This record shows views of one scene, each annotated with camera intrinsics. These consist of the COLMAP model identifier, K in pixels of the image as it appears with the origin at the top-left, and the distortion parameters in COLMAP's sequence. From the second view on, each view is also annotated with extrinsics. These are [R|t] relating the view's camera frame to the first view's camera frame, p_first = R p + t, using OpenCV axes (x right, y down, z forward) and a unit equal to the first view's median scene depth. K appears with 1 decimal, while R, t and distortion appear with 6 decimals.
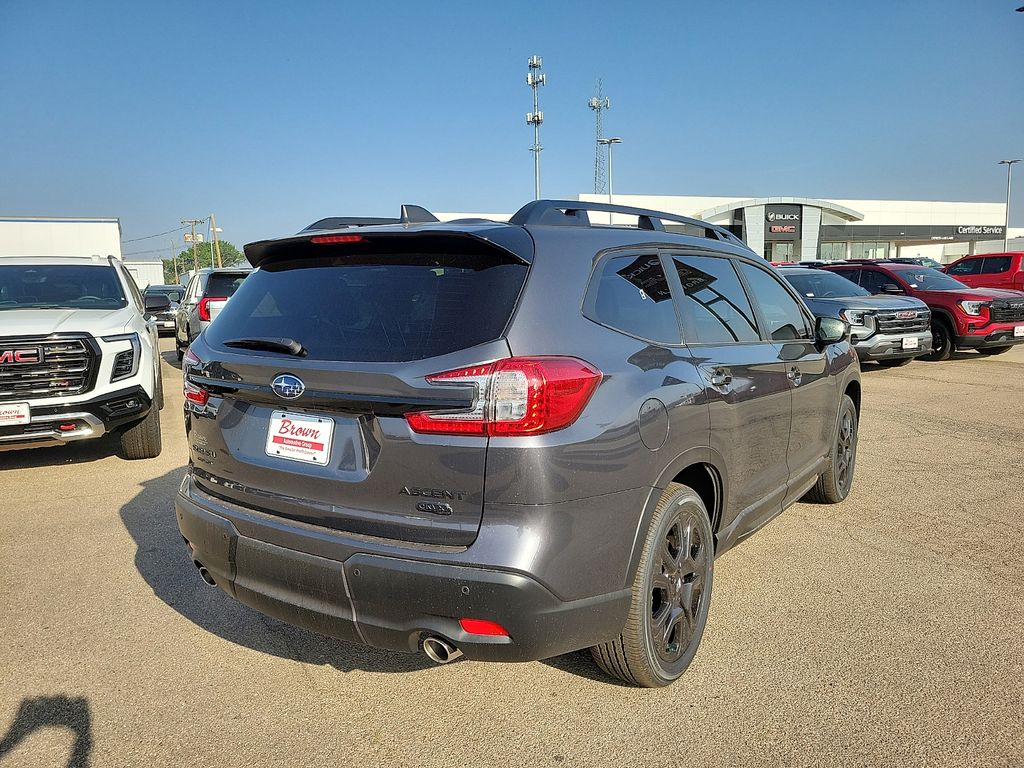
lens RADIAL K [[809.6, 0, 512.0], [0, 809.6, 384.0], [0, 0, 1]] dist [0.038251, -0.000008]
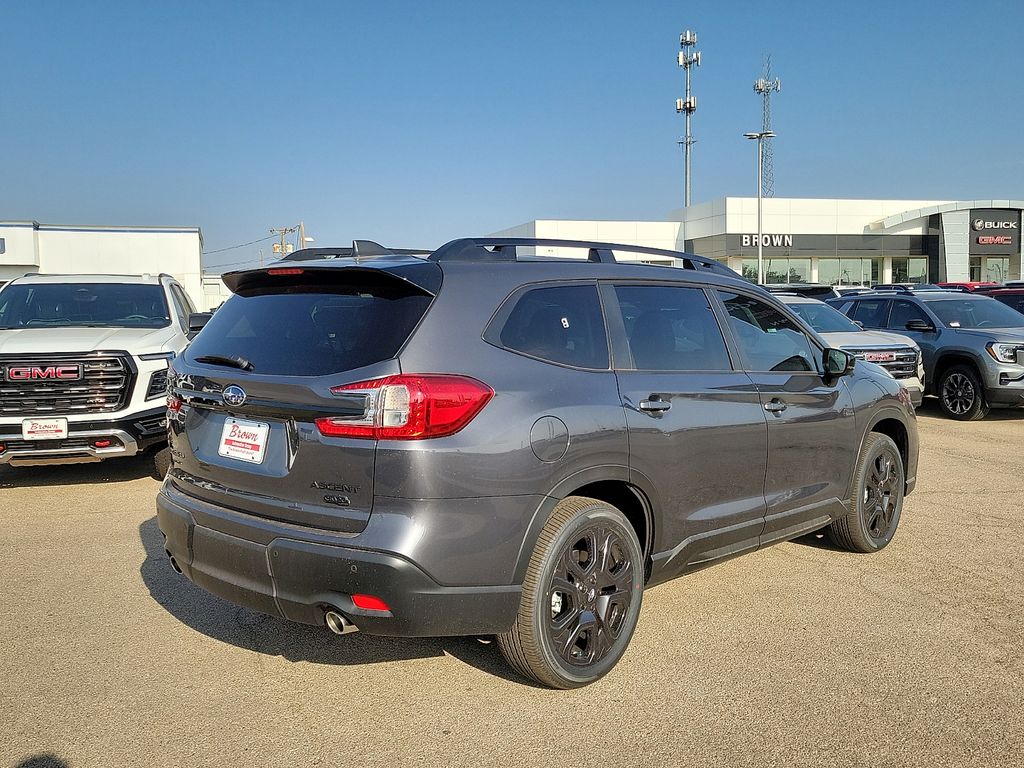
lens RADIAL K [[996.8, 0, 513.9], [0, 996.8, 367.0], [0, 0, 1]] dist [0.046276, 0.002319]
pose [[0.988978, 0.022578, -0.146332, 0.277348], [-0.031188, 0.997898, -0.056811, 0.025552], [0.144742, 0.060749, 0.987603, -0.312479]]
